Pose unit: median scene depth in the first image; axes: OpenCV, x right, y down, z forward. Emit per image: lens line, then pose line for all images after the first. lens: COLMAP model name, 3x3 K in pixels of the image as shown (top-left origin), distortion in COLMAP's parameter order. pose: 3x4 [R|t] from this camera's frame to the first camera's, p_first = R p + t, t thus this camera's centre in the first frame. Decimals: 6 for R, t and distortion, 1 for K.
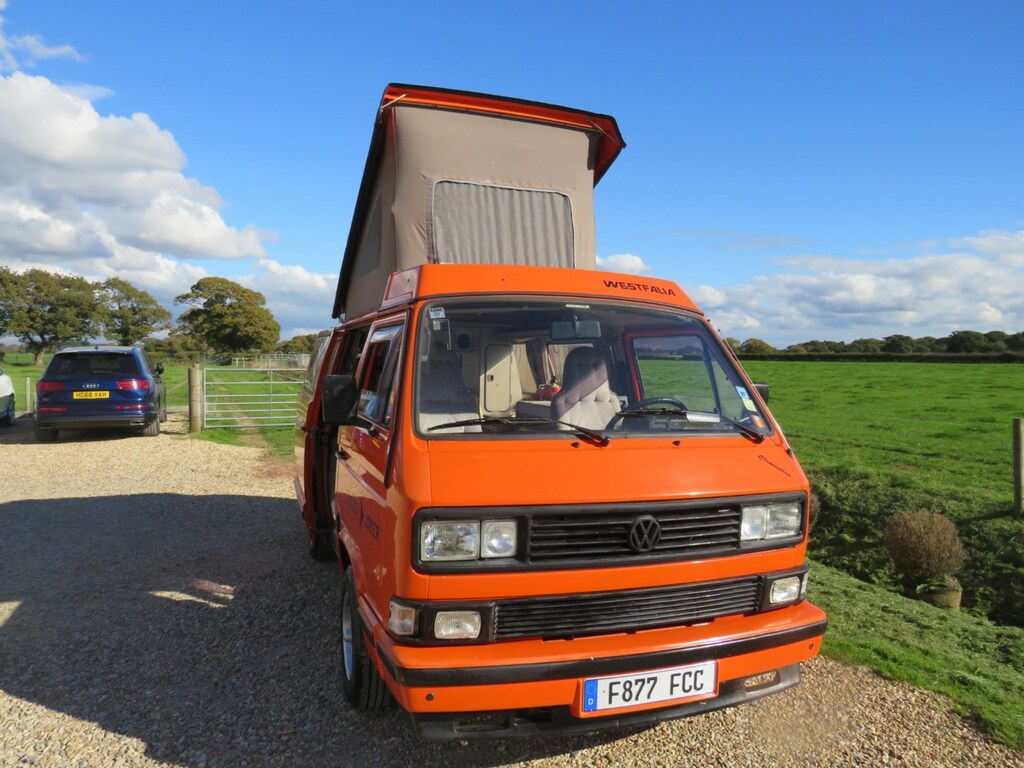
lens RADIAL K [[721.4, 0, 504.3], [0, 721.4, 393.2], [0, 0, 1]] dist [-0.022809, 0.004554]
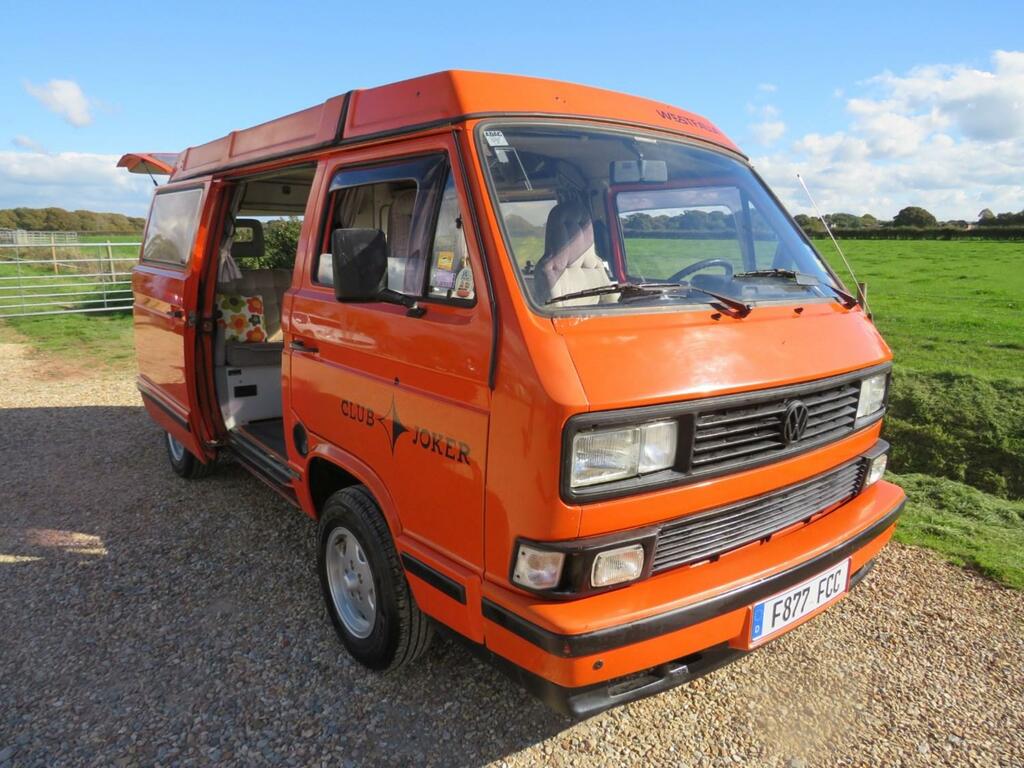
lens RADIAL K [[721.4, 0, 505.7], [0, 721.4, 383.9], [0, 0, 1]] dist [-0.022809, 0.004554]
pose [[0.948068, -0.065858, 0.311175, -0.290358], [0.017048, 0.987444, 0.157045, 0.014149], [-0.317611, -0.143585, 0.937287, 0.271338]]
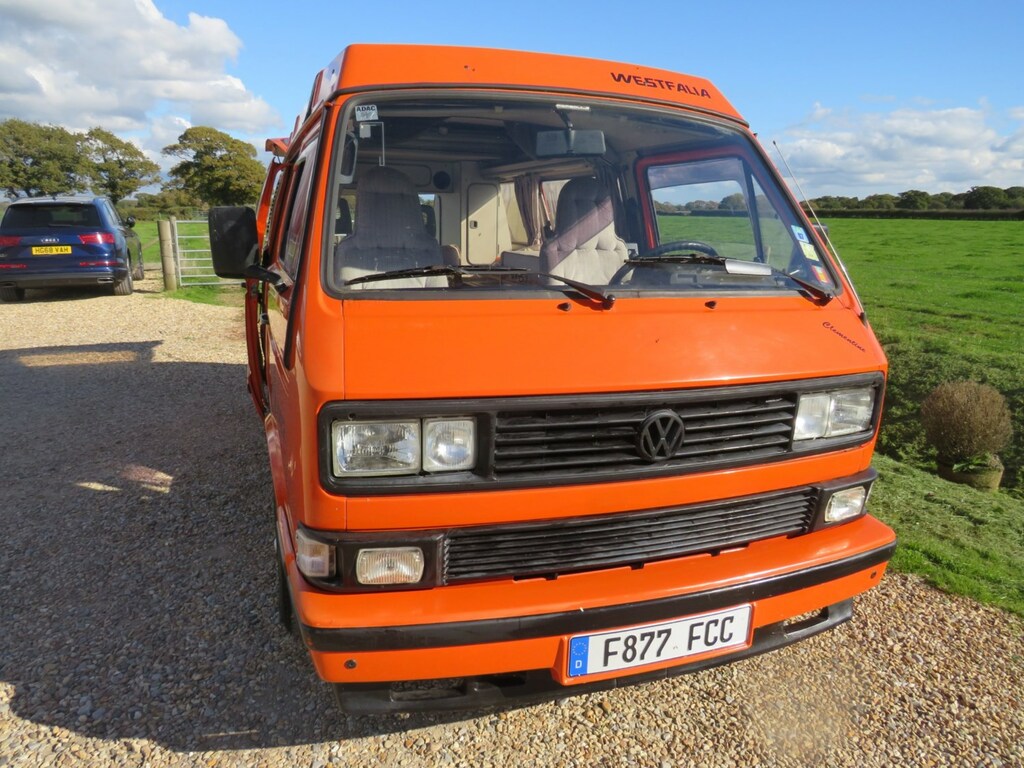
lens RADIAL K [[721.4, 0, 501.2], [0, 721.4, 384.4], [0, 0, 1]] dist [-0.022809, 0.004554]
pose [[0.999969, 0.001615, -0.007737, 0.035783], [-0.000176, 0.983199, 0.182539, 0.015663], [0.007902, -0.182532, 0.983168, 0.254684]]
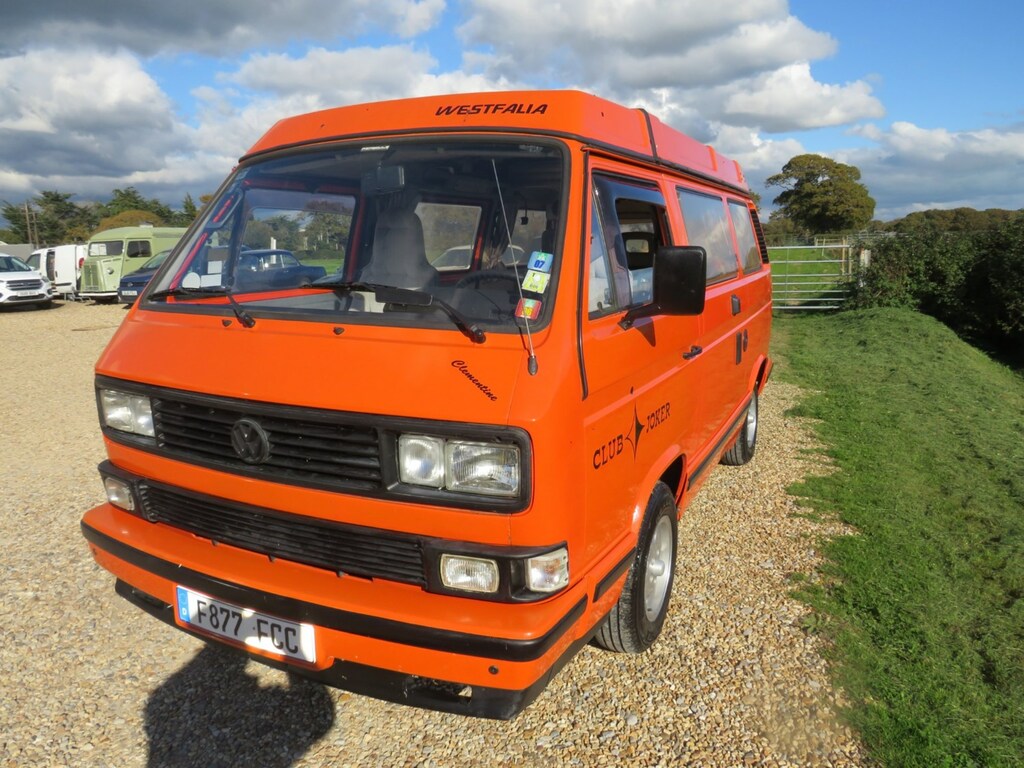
lens RADIAL K [[721.4, 0, 497.4], [0, 721.4, 387.1], [0, 0, 1]] dist [-0.022809, 0.004554]
pose [[0.697515, 0.115715, -0.707165, 0.736348], [-0.007438, 0.987991, 0.154330, 0.010819], [0.716531, -0.102388, 0.690000, 0.518437]]
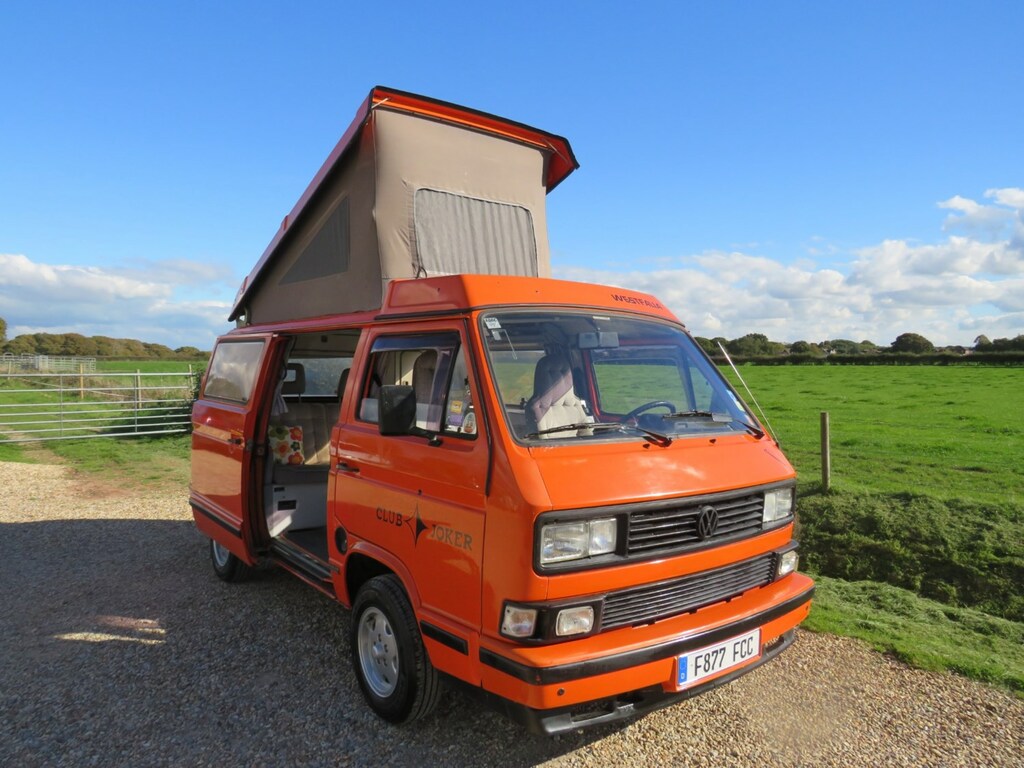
lens RADIAL K [[721.4, 0, 508.0], [0, 721.4, 391.2], [0, 0, 1]] dist [-0.022809, 0.004554]
pose [[0.949658, -0.013737, 0.312987, -0.357743], [0.015683, 0.999870, -0.003699, -0.008914], [-0.312896, 0.008421, 0.949750, 0.018194]]
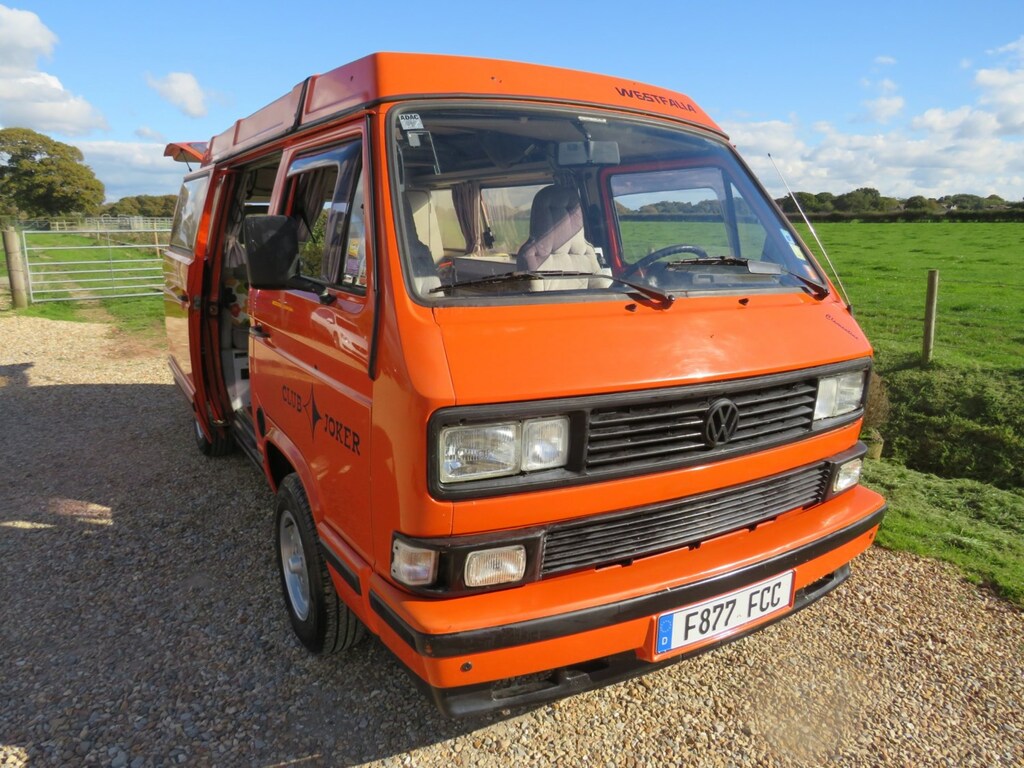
lens RADIAL K [[721.4, 0, 504.3], [0, 721.4, 384.5], [0, 0, 1]] dist [-0.022809, 0.004554]
pose [[0.981151, -0.049679, 0.186747, -0.133698], [0.016219, 0.984150, 0.176593, 0.014304], [-0.192560, -0.170236, 0.966406, 0.249761]]
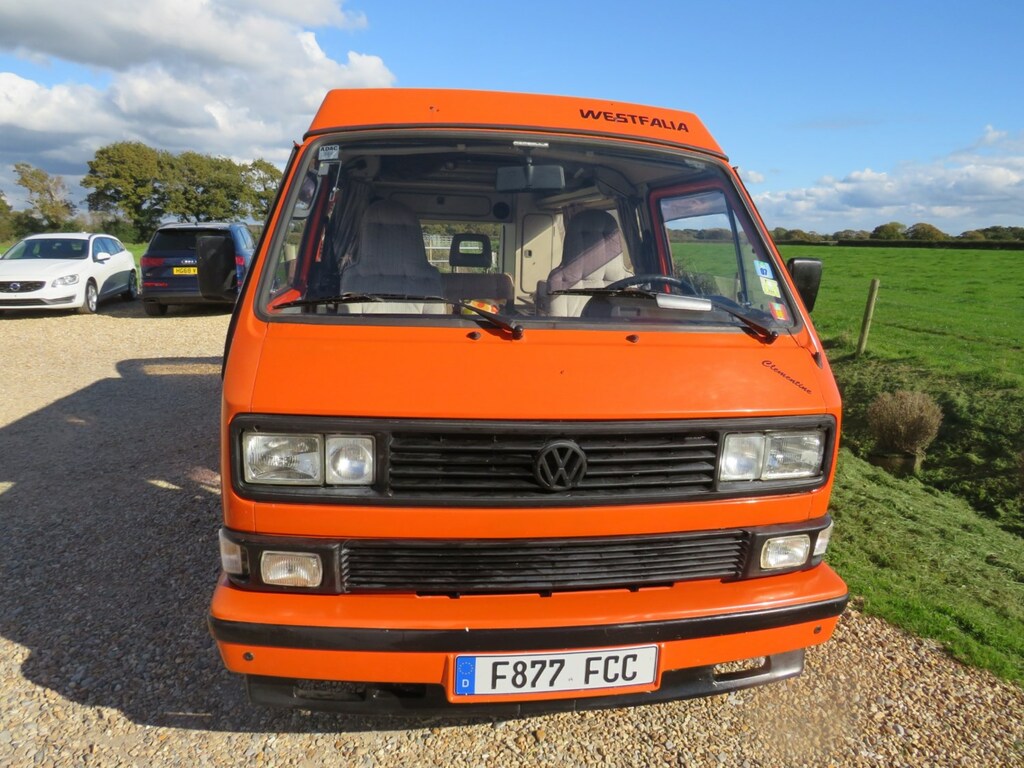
lens RADIAL K [[721.4, 0, 500.8], [0, 721.4, 385.8], [0, 0, 1]] dist [-0.022809, 0.004554]
pose [[0.981718, 0.046203, -0.184648, 0.208152], [-0.018249, 0.988470, 0.150314, 0.010684], [0.189464, -0.144197, 0.971242, 0.248574]]
